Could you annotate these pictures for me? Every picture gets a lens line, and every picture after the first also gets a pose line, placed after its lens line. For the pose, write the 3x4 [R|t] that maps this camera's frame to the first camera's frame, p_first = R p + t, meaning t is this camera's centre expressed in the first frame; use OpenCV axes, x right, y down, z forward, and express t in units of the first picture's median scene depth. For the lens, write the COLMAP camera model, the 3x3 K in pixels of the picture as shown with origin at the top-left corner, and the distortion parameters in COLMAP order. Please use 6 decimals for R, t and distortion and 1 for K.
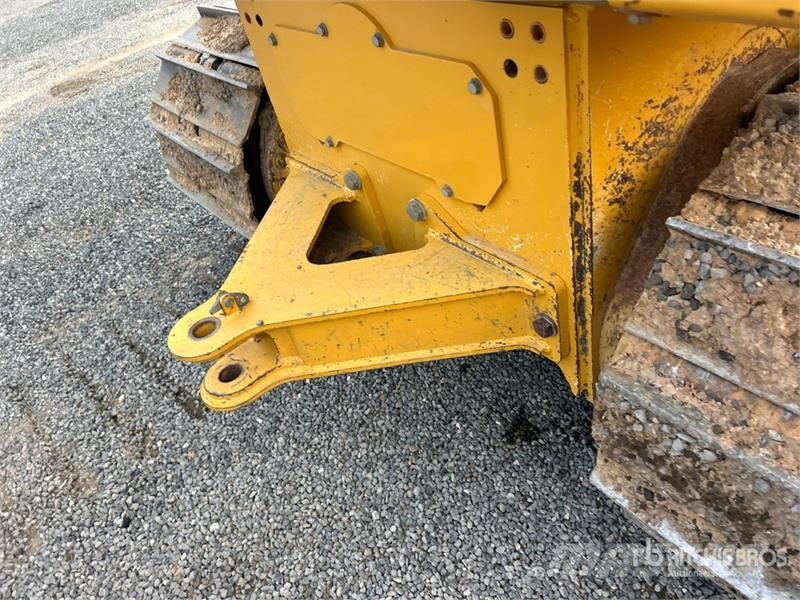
lens RADIAL K [[605.4, 0, 396.3], [0, 605.4, 305.8], [0, 0, 1]] dist [0.069326, -0.087546]
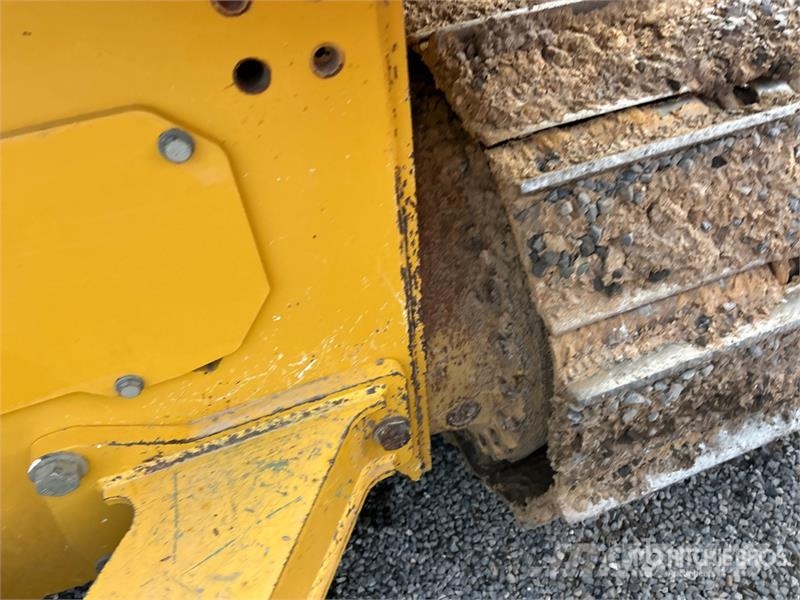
lens RADIAL K [[605.4, 0, 396.3], [0, 605.4, 305.8], [0, 0, 1]] dist [0.069326, -0.087546]
pose [[0.317331, -0.527192, 0.788270, -0.241514], [0.614414, 0.747468, 0.252561, -0.275826], [-0.722355, 0.404178, 0.561109, 0.650527]]
